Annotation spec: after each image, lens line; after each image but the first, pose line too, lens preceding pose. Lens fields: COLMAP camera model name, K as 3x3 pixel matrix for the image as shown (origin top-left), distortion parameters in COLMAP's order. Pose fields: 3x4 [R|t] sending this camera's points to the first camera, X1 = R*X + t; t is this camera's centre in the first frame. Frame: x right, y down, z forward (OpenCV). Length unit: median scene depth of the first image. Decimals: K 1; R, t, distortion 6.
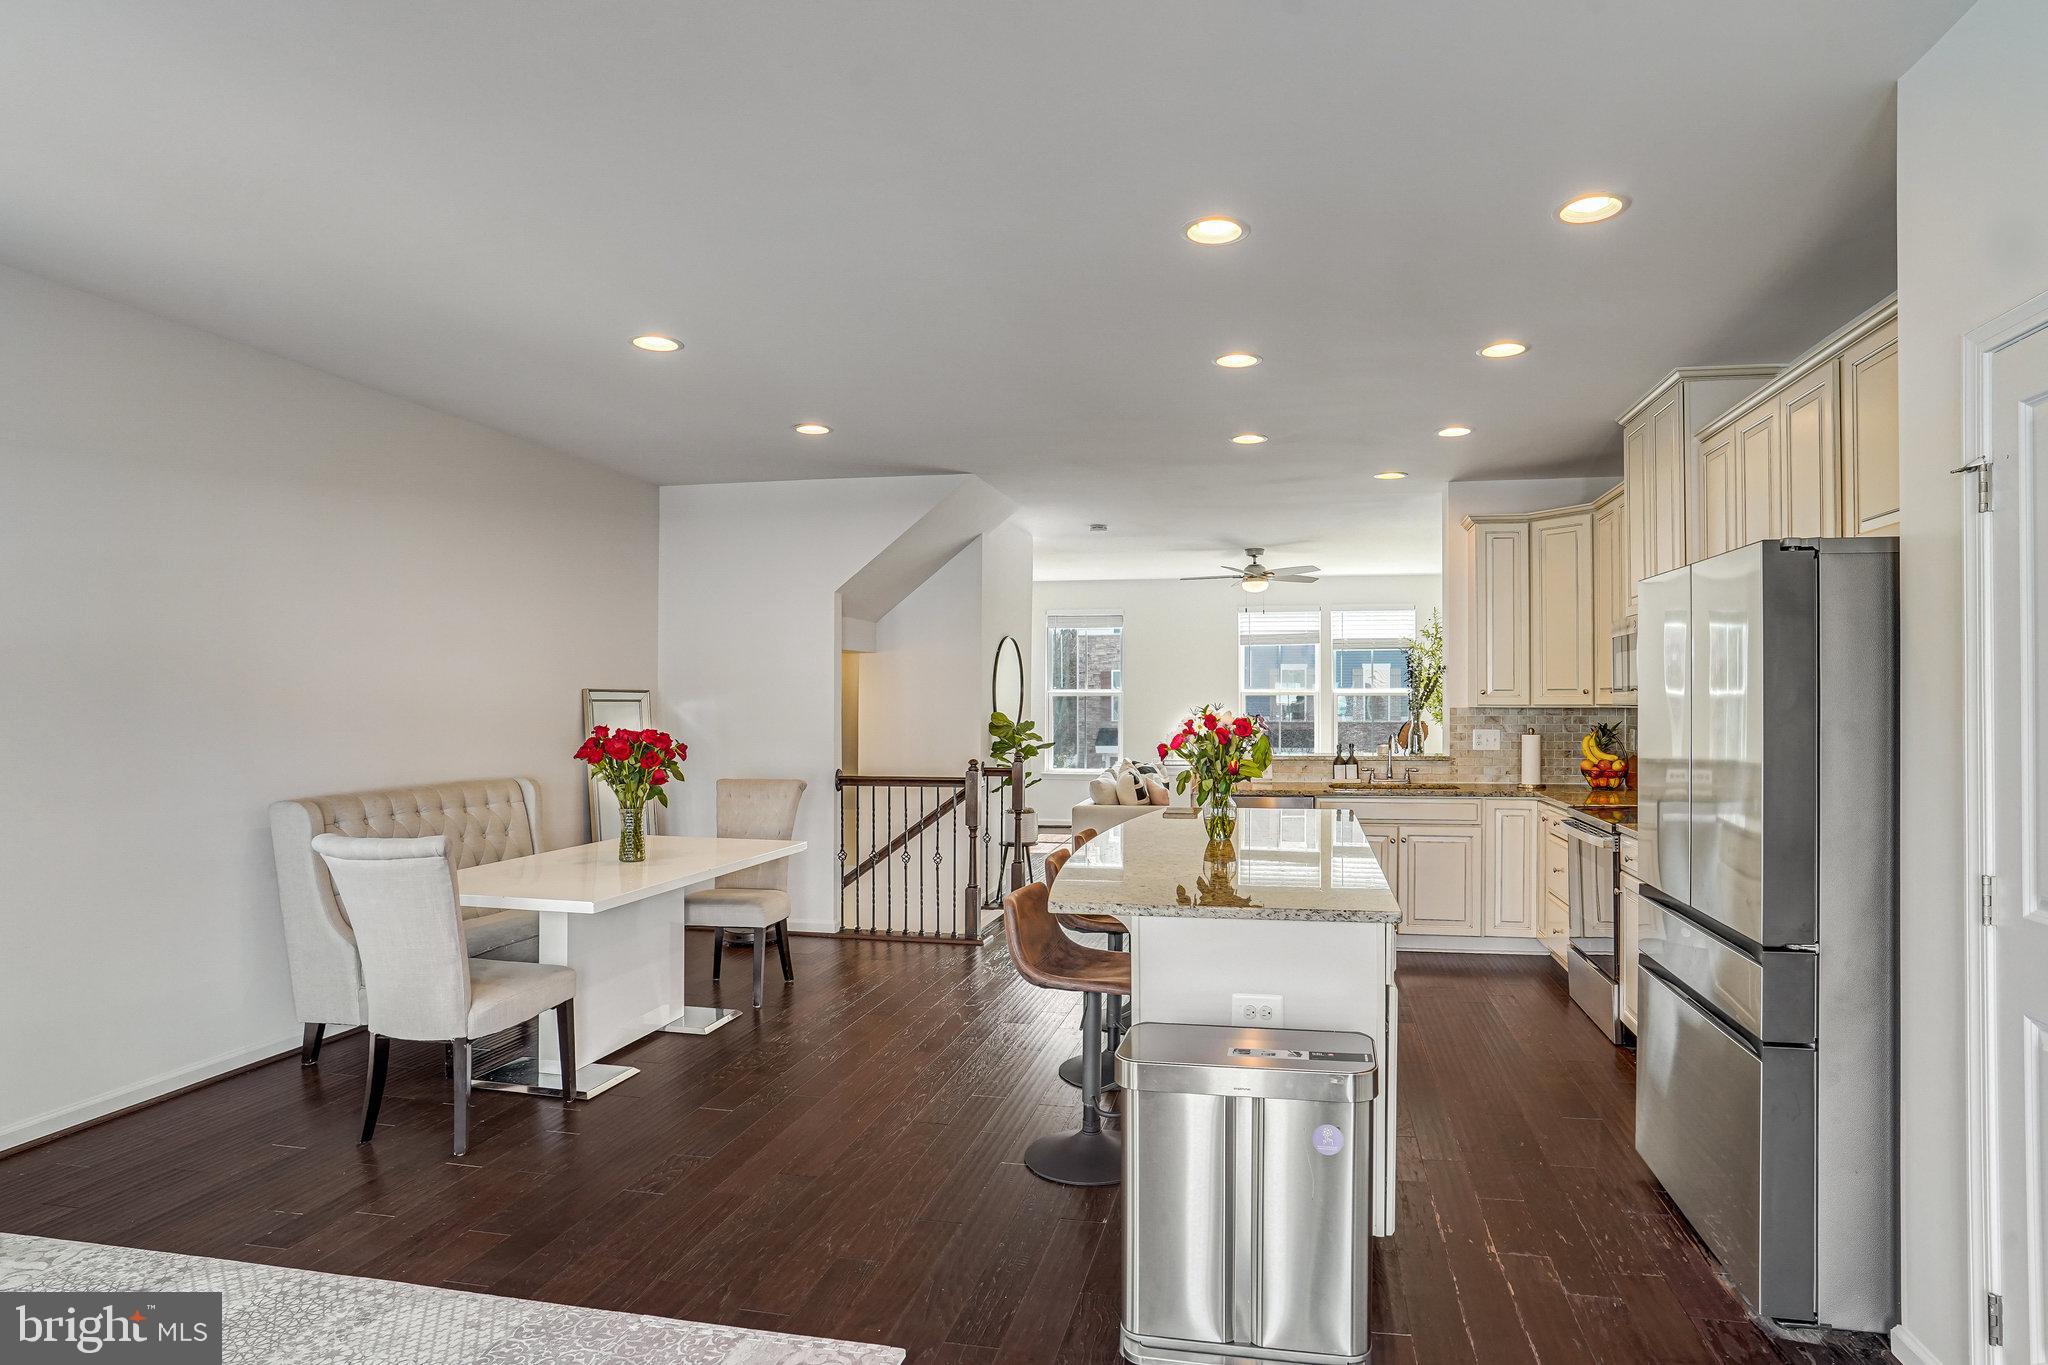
lens RADIAL K [[1126.6, 0, 1138.8], [0, 1126.6, 694.7], [0, 0, 1]] dist [-0.042277, 0.039772]
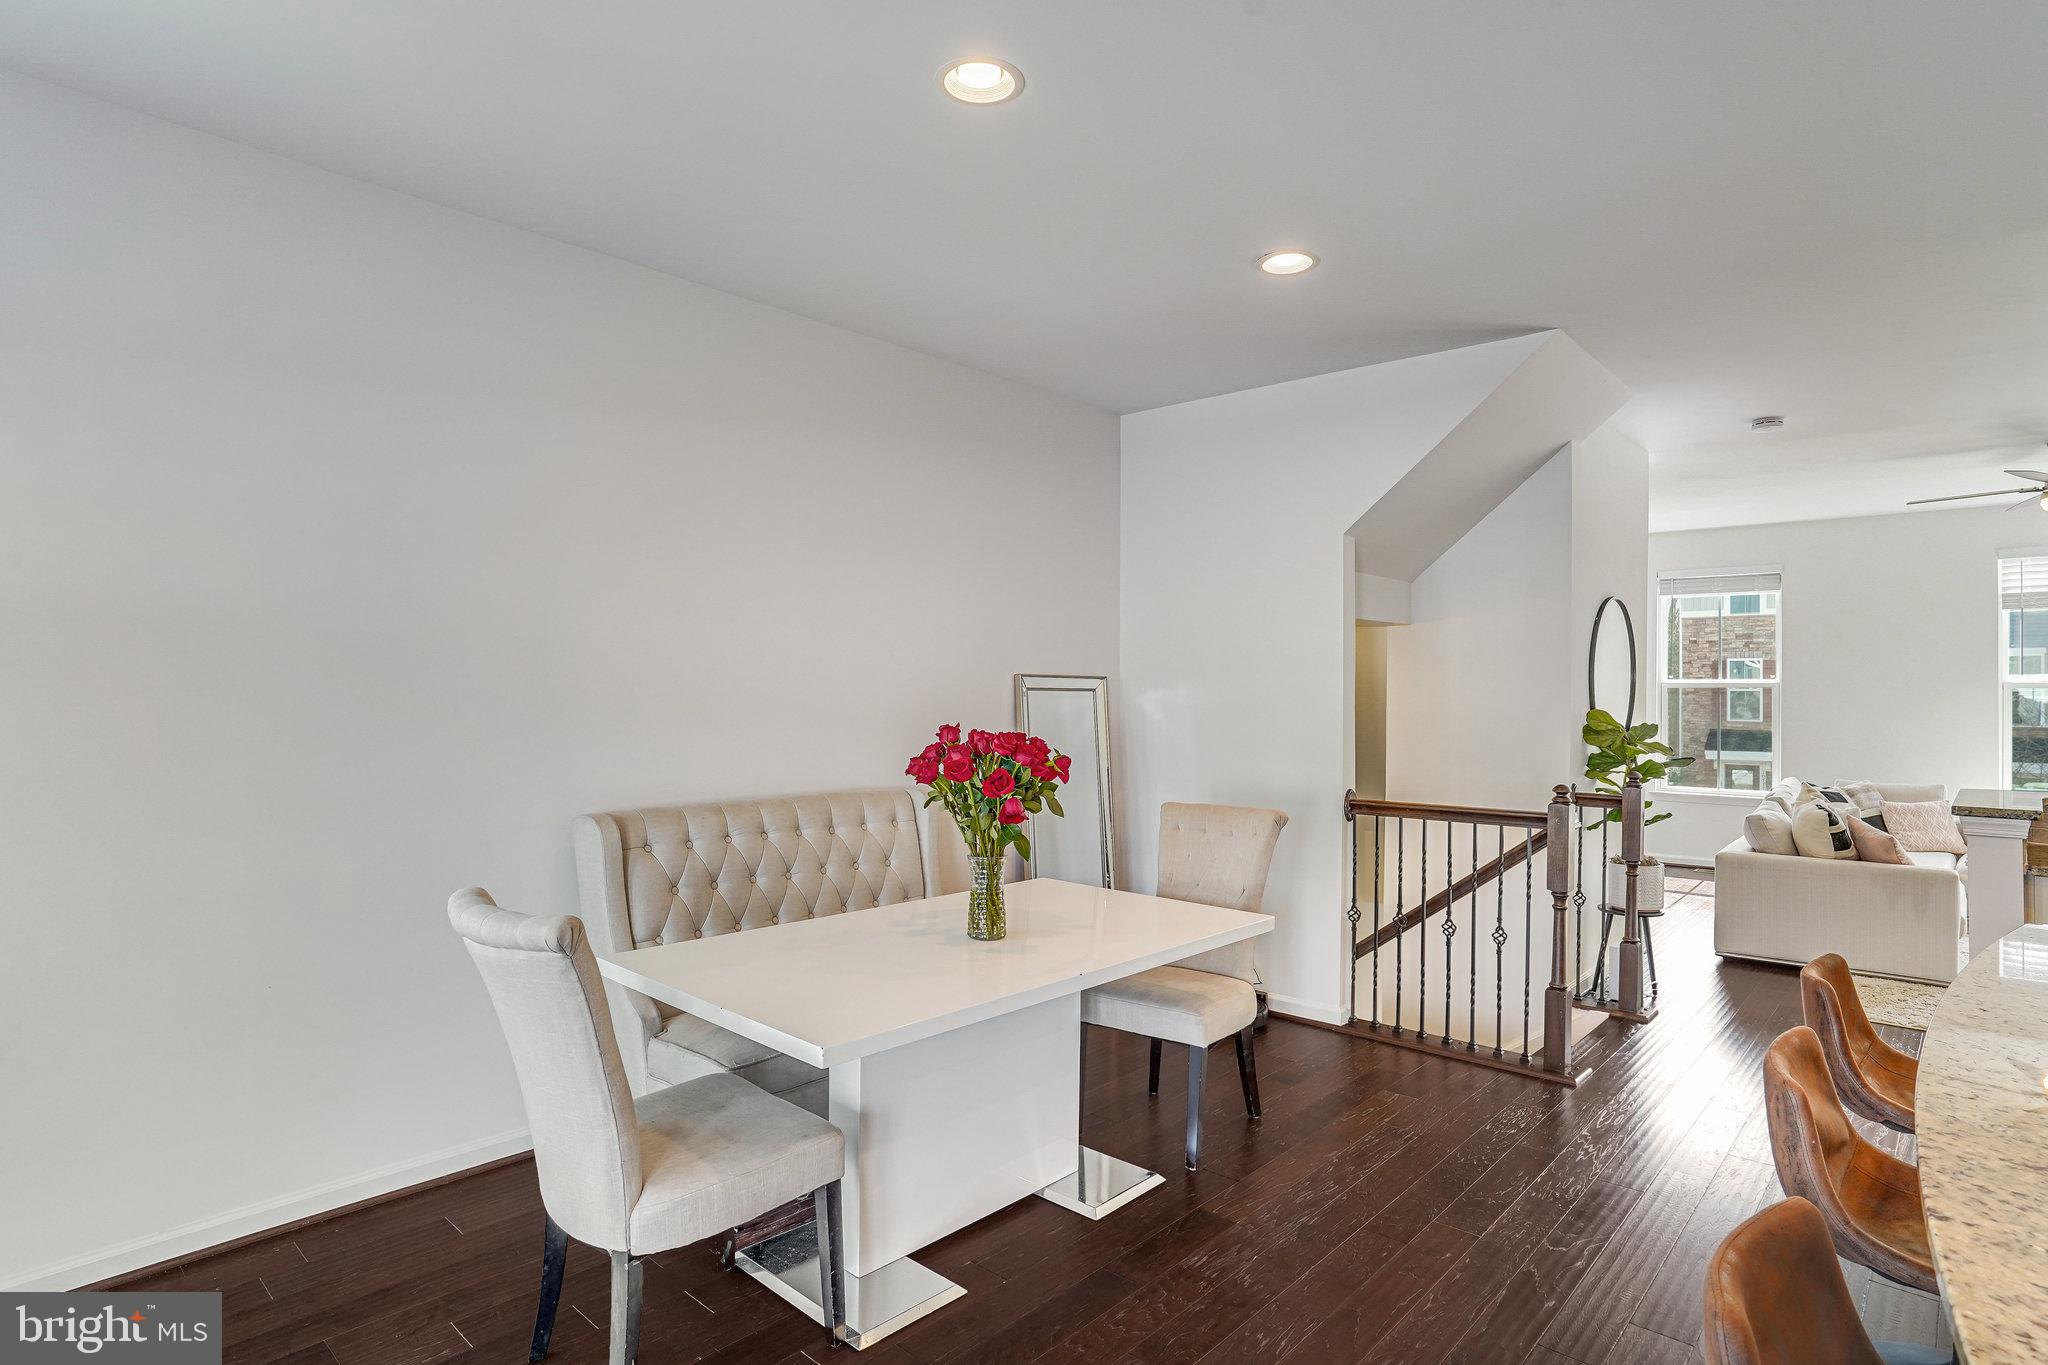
lens RADIAL K [[1054.9, 0, 1036.6], [0, 1054.9, 688.4], [0, 0, 1]] dist [-0.053426, 0.028141]
pose [[0.826271, 0.002824, -0.563266, -0.061176], [-0.003107, 0.999995, 0.000456, 0.003935], [0.563264, 0.001373, 0.826276, 0.350902]]
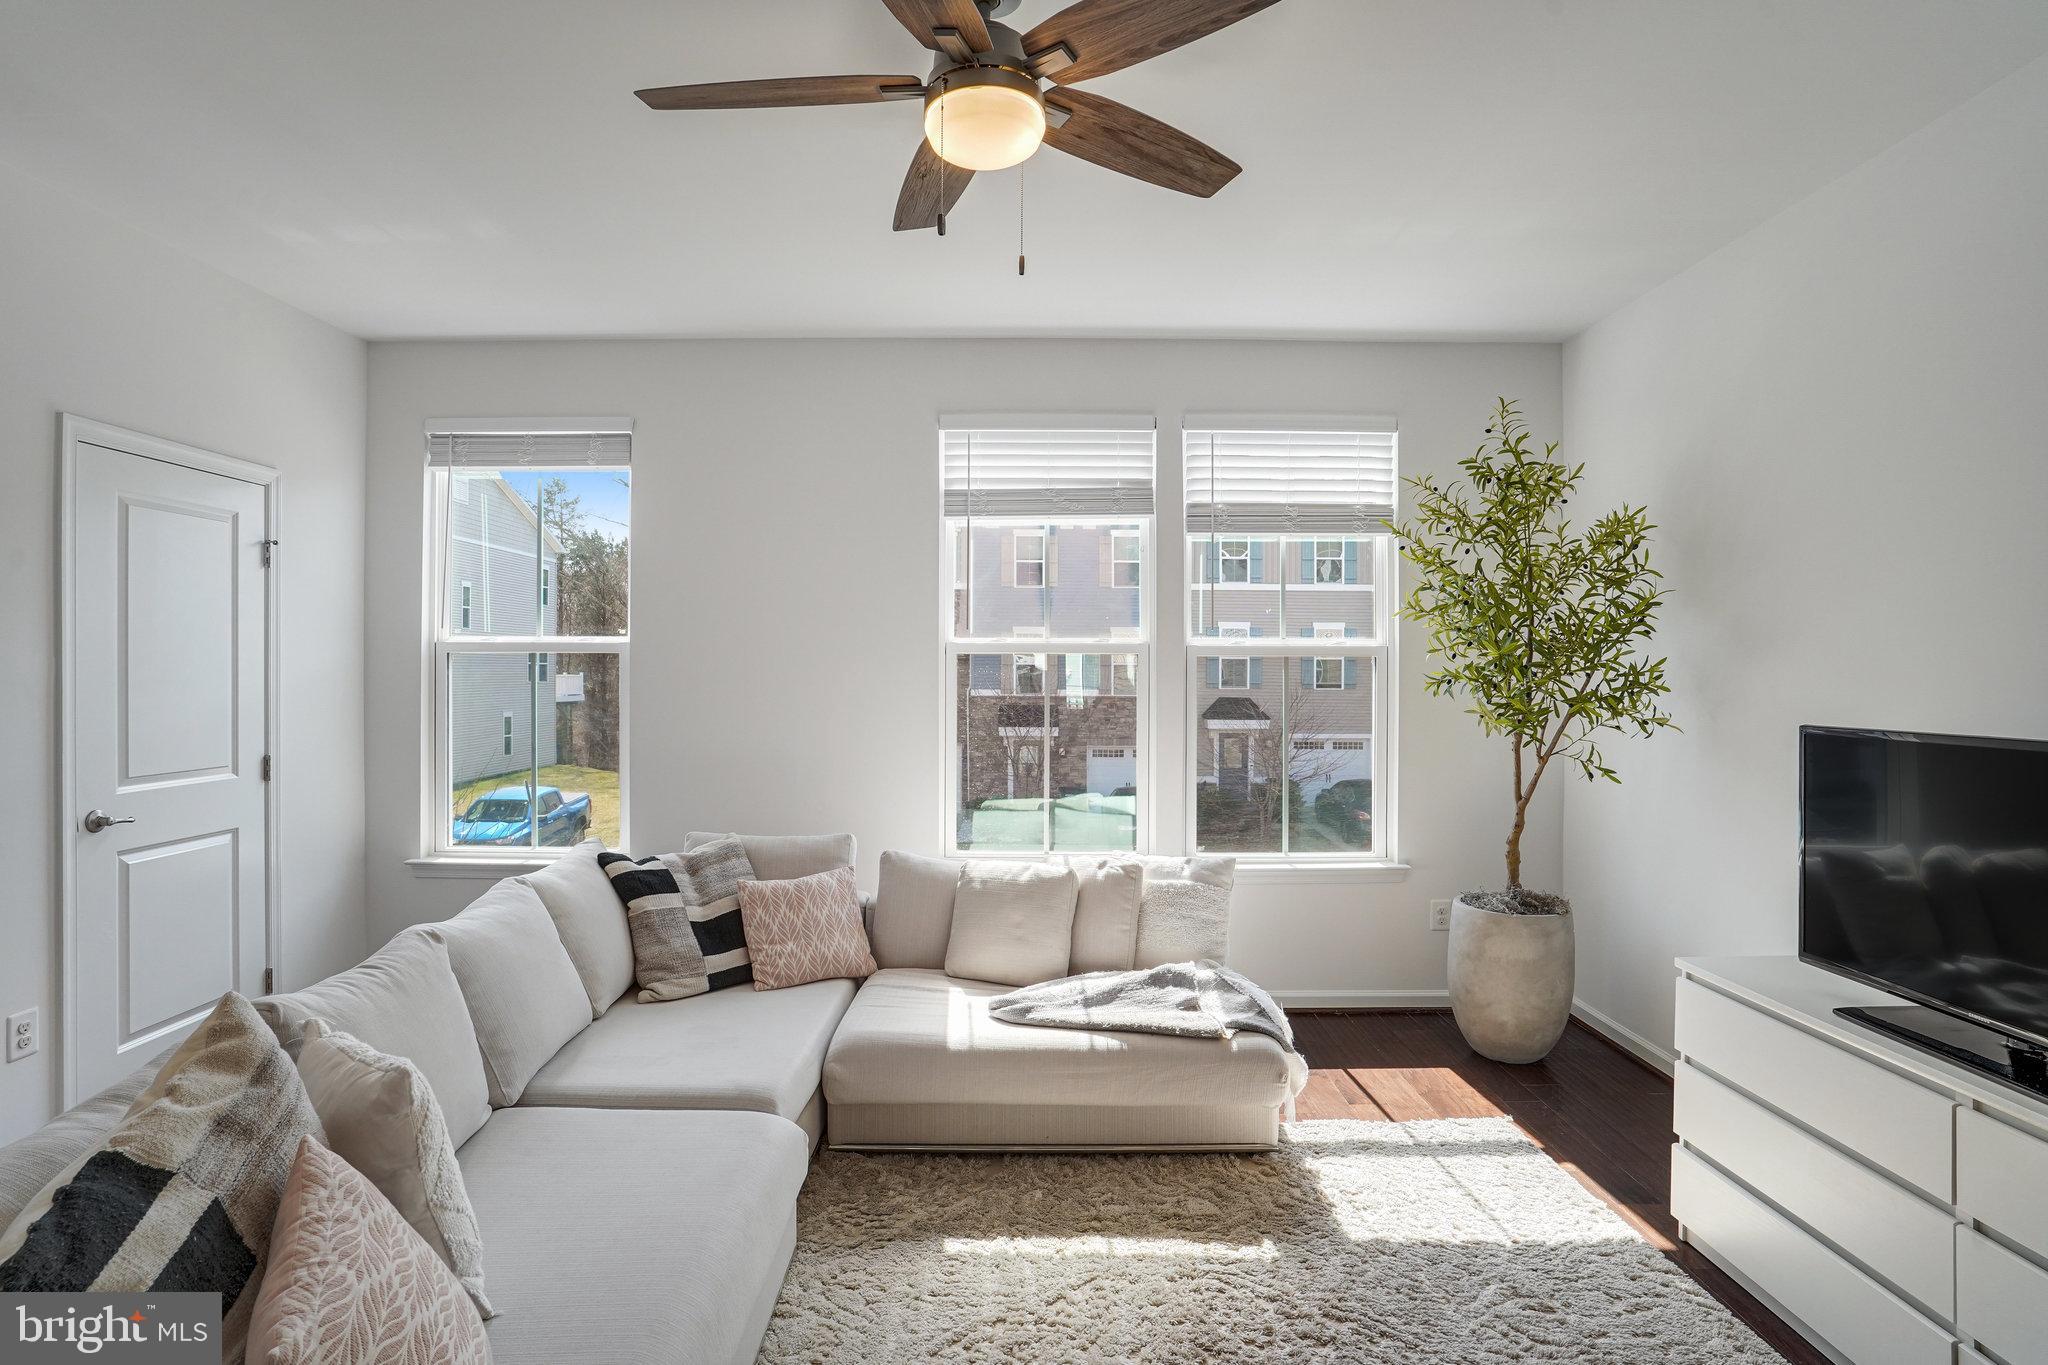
lens RADIAL K [[1098.8, 0, 1024.0], [0, 1098.8, 682.5], [0, 0, 1]] dist [-0.064208, 0.036292]
pose [[0.986477, 0.000831, 0.163896, 0.101567], [-0.003461, 0.999870, 0.015760, 0.008317], [-0.163862, -0.016114, 0.986352, 1.124510]]
